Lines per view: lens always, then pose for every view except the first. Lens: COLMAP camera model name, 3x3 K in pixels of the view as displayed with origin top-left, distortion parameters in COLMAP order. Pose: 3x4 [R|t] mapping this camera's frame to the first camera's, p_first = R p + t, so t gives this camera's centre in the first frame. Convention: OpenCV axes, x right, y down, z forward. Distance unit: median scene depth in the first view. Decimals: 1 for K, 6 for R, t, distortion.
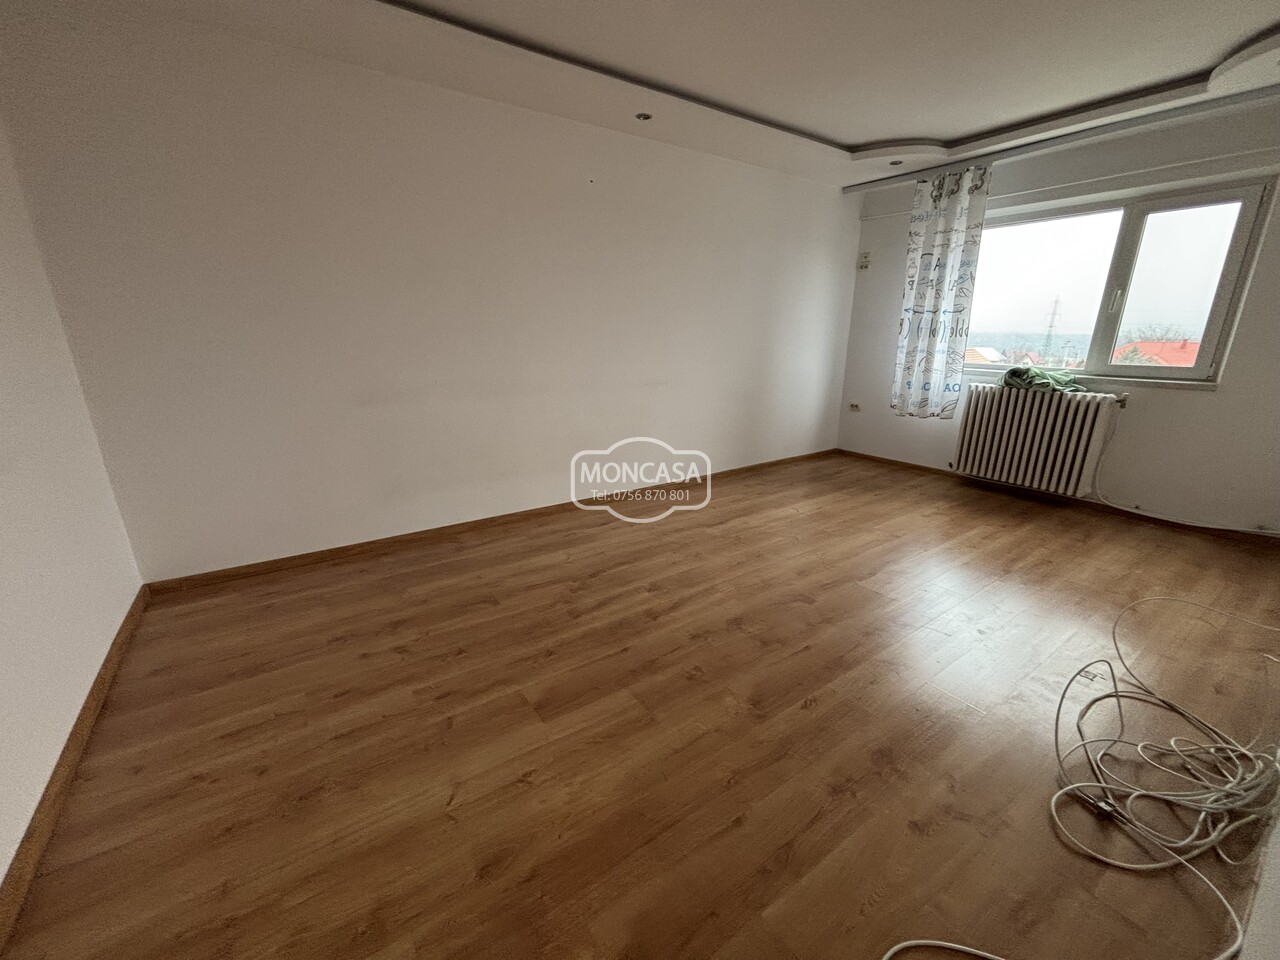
lens RADIAL K [[517.1, 0, 633.8], [0, 517.1, 481.4], [0, 0, 1]] dist [-0.005536, 0.002176]
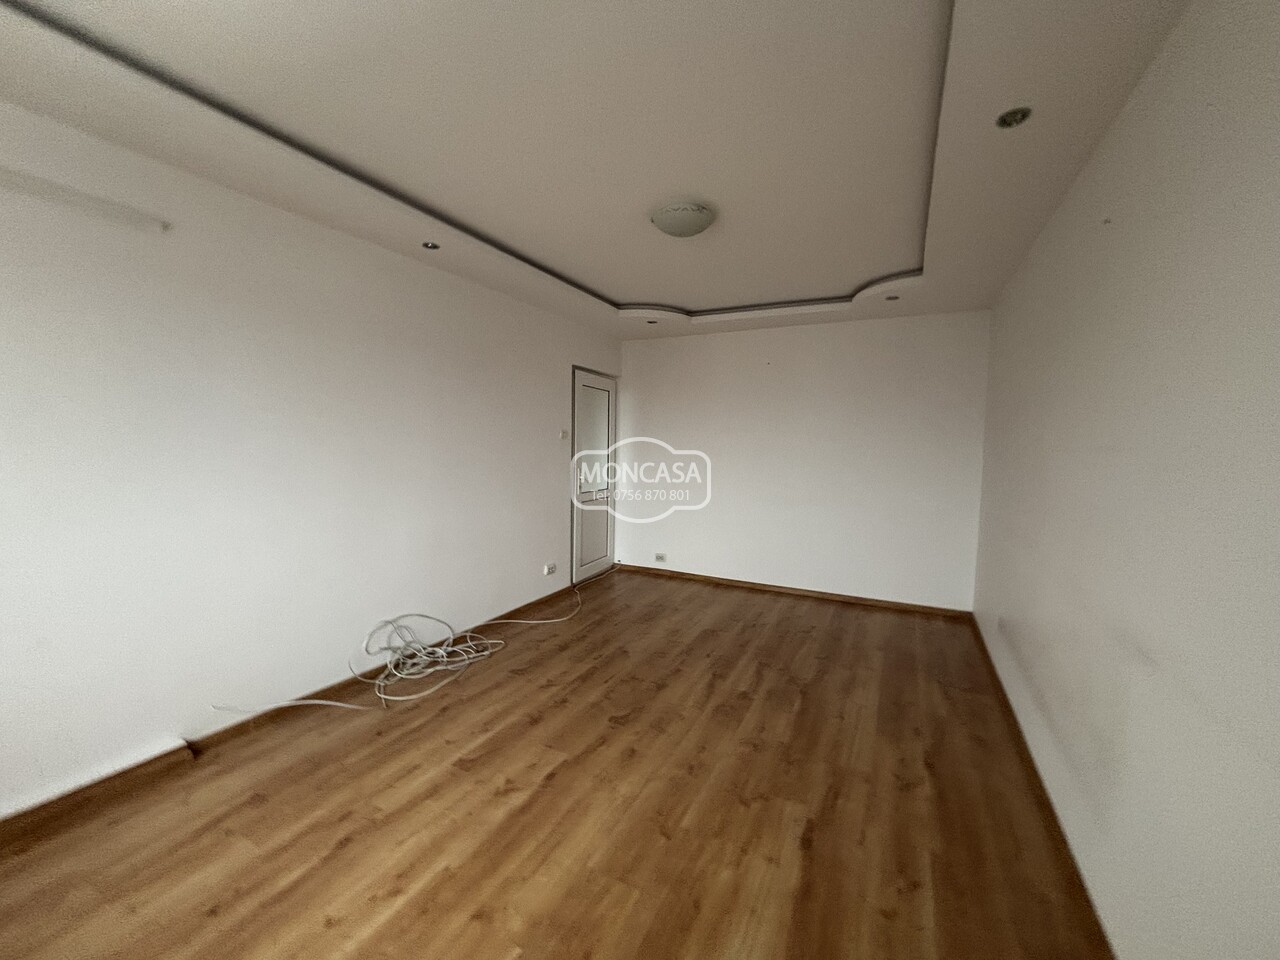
lens RADIAL K [[517.1, 0, 634.8], [0, 517.1, 480.2], [0, 0, 1]] dist [-0.005536, 0.002176]
pose [[-0.885652, 0.016137, -0.464070, 0.724994], [-0.148319, 0.937213, 0.315647, -0.519515], [0.440026, 0.348383, -0.827651, 1.598508]]
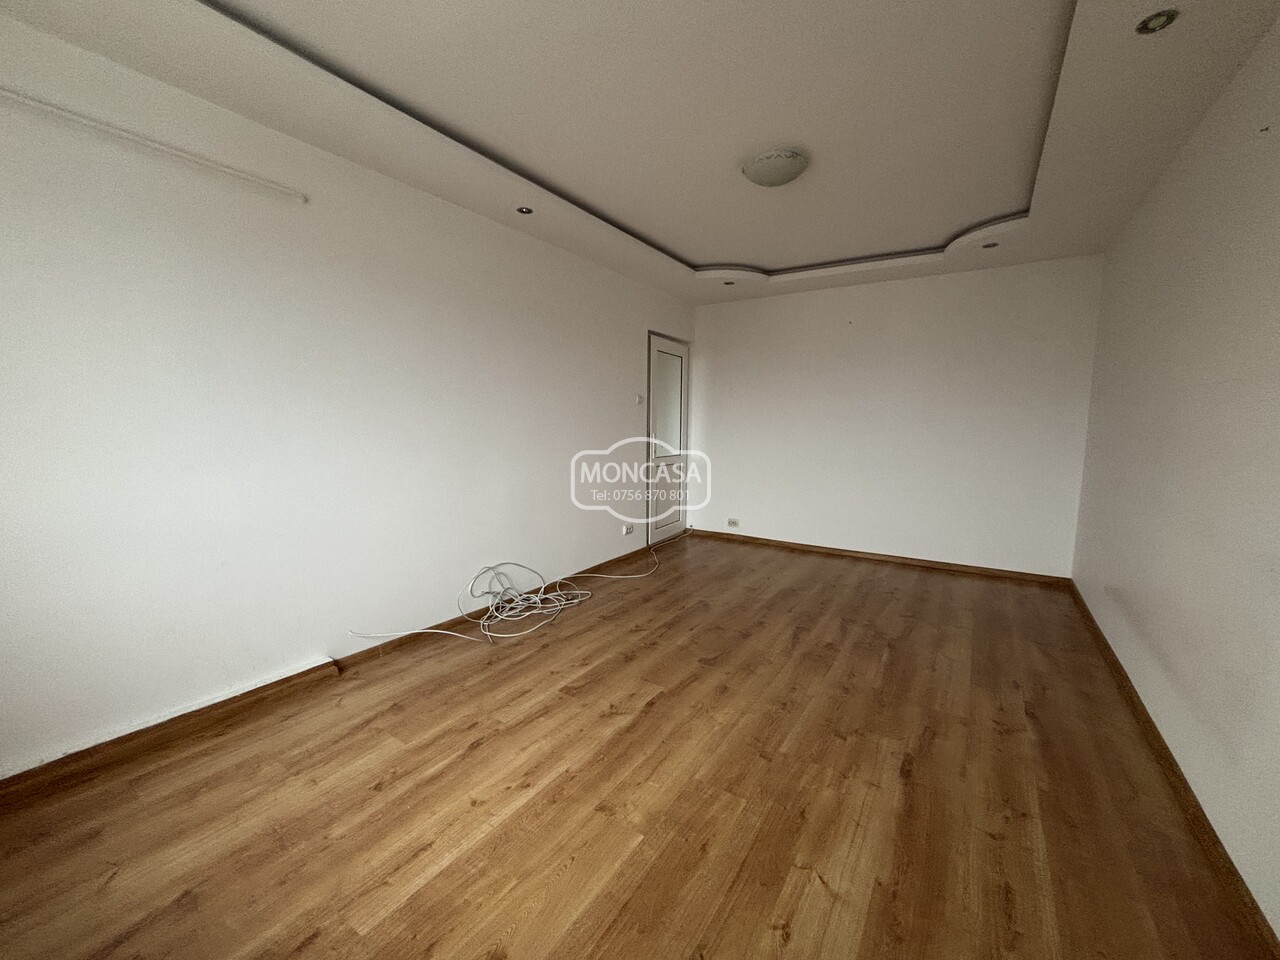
lens RADIAL K [[517.1, 0, 633.8], [0, 517.1, 480.6], [0, 0, 1]] dist [-0.005536, 0.002176]
pose [[-0.932079, 0.033603, -0.360694, 0.798807], [-0.109608, 0.922857, 0.369216, -0.473432], [0.345276, 0.383674, -0.856492, 1.620882]]
